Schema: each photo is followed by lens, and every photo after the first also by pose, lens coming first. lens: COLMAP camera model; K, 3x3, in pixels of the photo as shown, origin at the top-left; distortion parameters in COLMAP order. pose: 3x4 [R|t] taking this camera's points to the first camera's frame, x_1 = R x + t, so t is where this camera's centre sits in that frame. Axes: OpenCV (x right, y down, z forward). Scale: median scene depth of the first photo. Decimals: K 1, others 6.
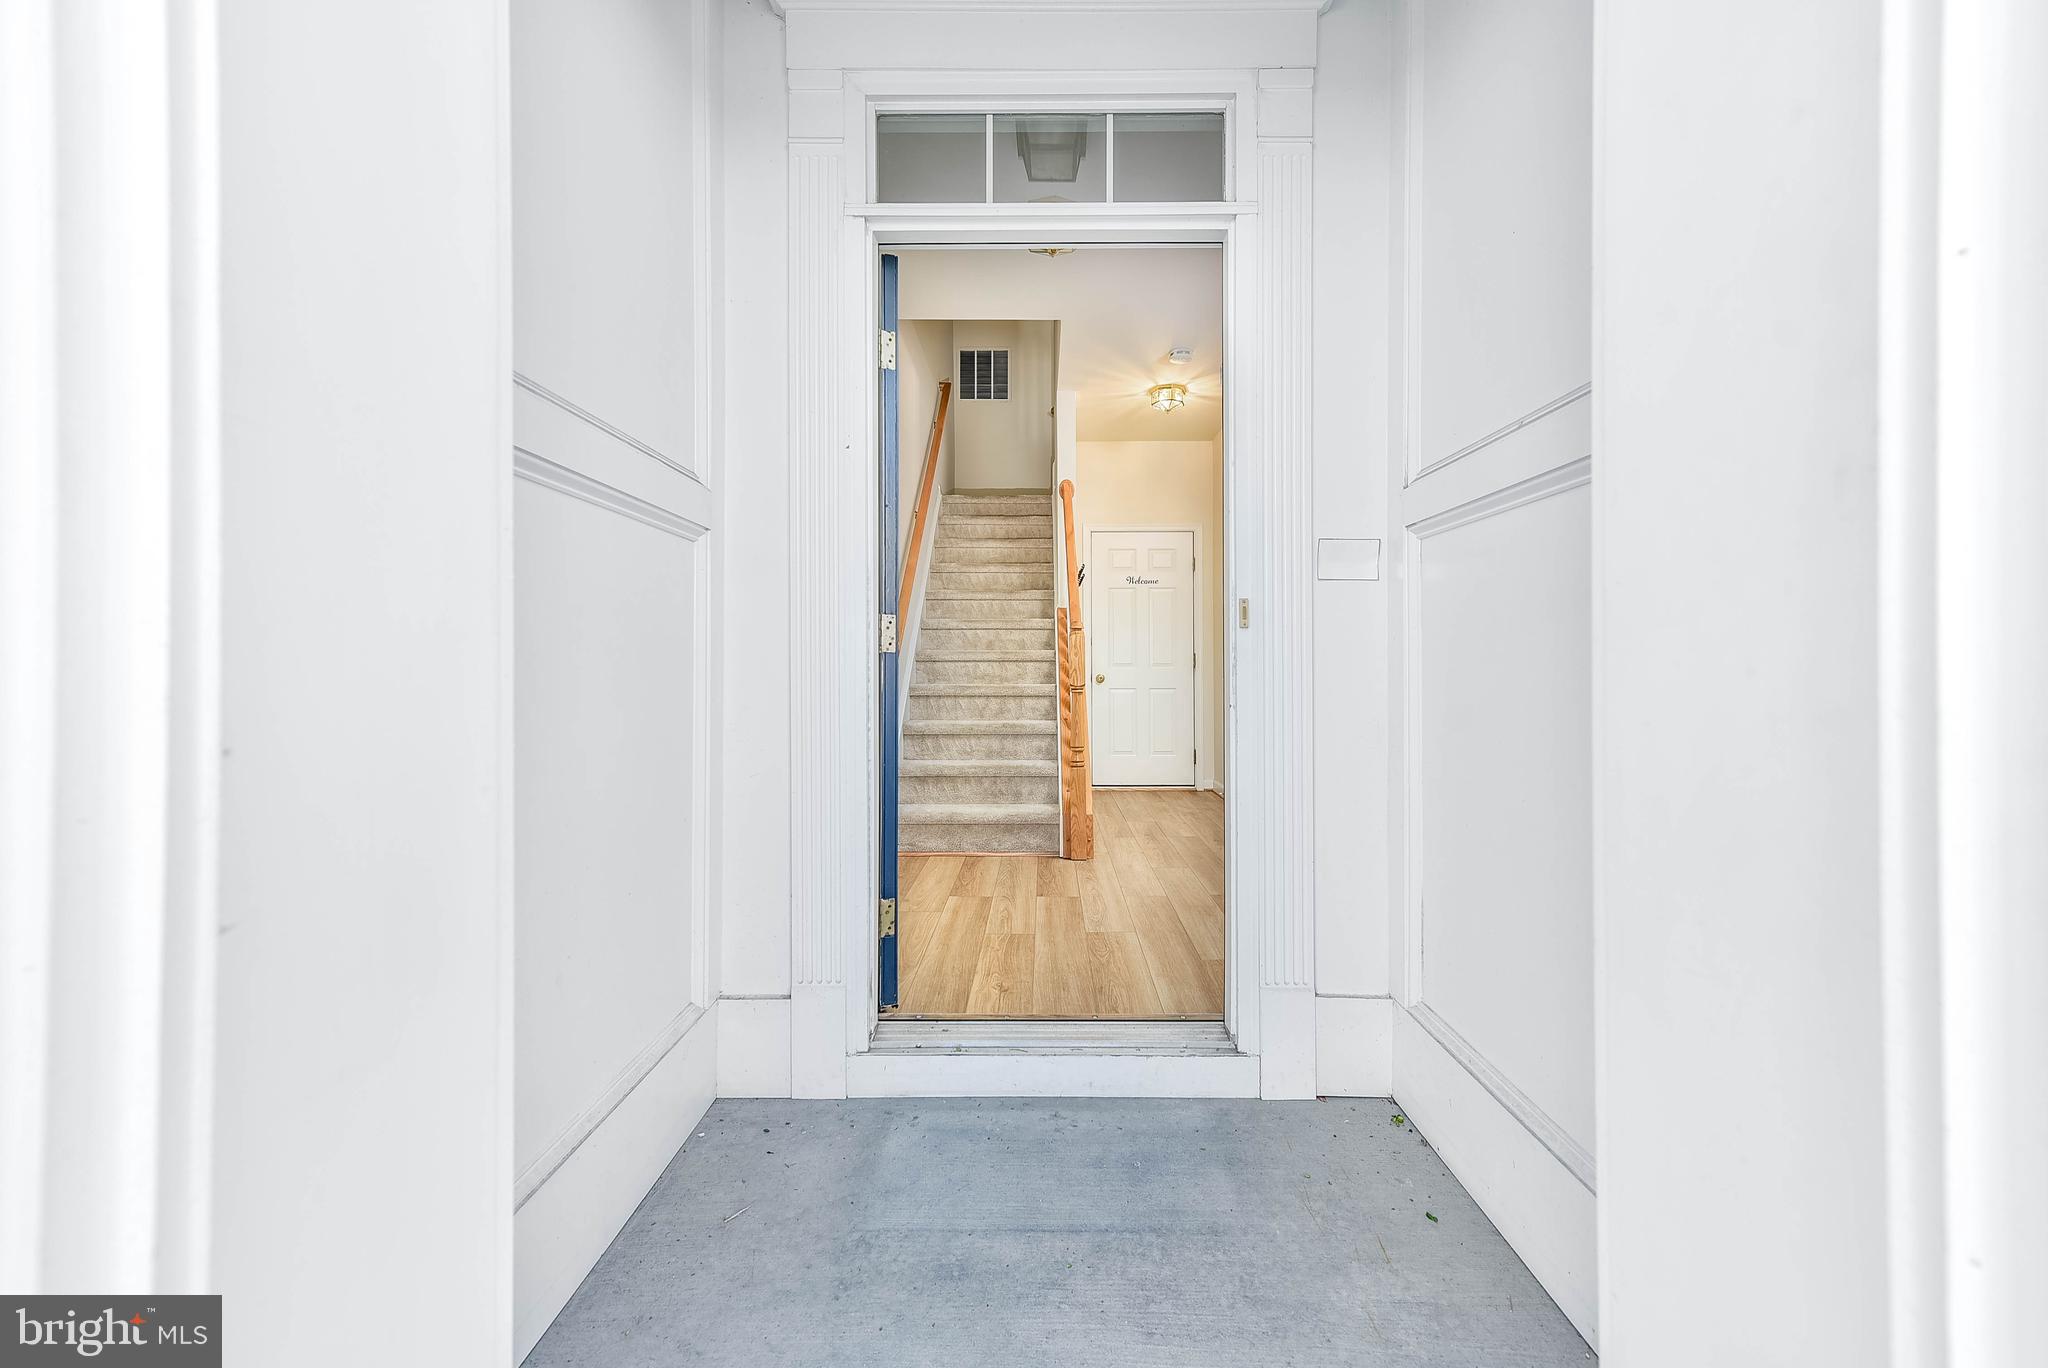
lens RADIAL K [[817.8, 0, 1031.4], [0, 817.8, 669.3], [0, 0, 1]] dist [0.012016, 0.000203]
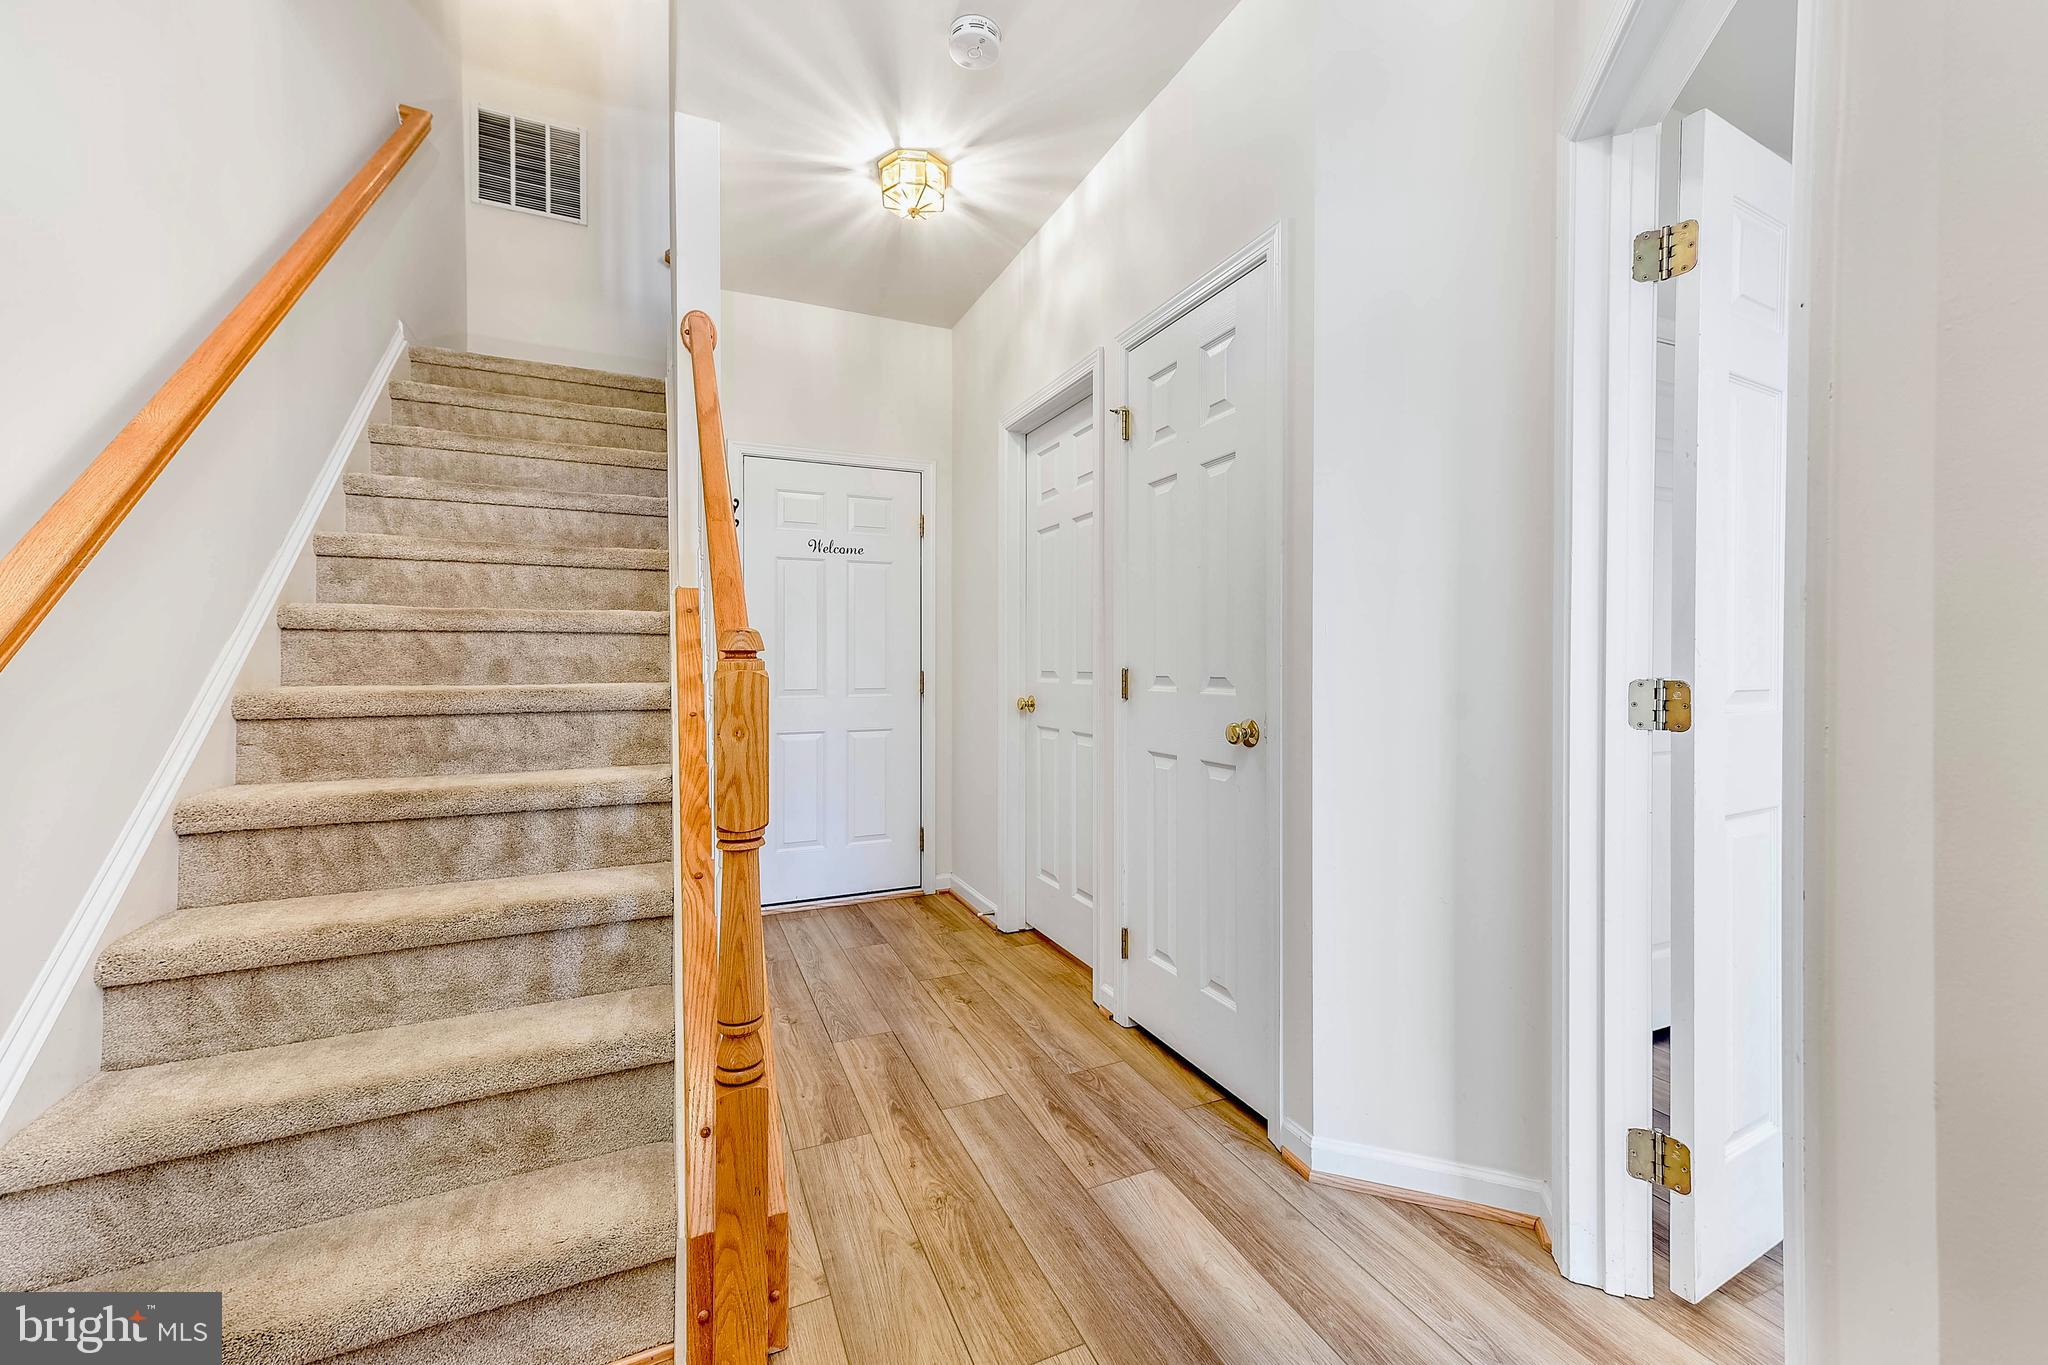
lens RADIAL K [[817.8, 0, 1046.9], [0, 817.8, 646.9], [0, 0, 1]] dist [0.012016, 0.000203]
pose [[0.897431, 0.005143, 0.441124, 0.016089], [0.002618, 0.999852, -0.016984, -0.033551], [-0.441146, 0.016397, 0.897285, 0.499713]]
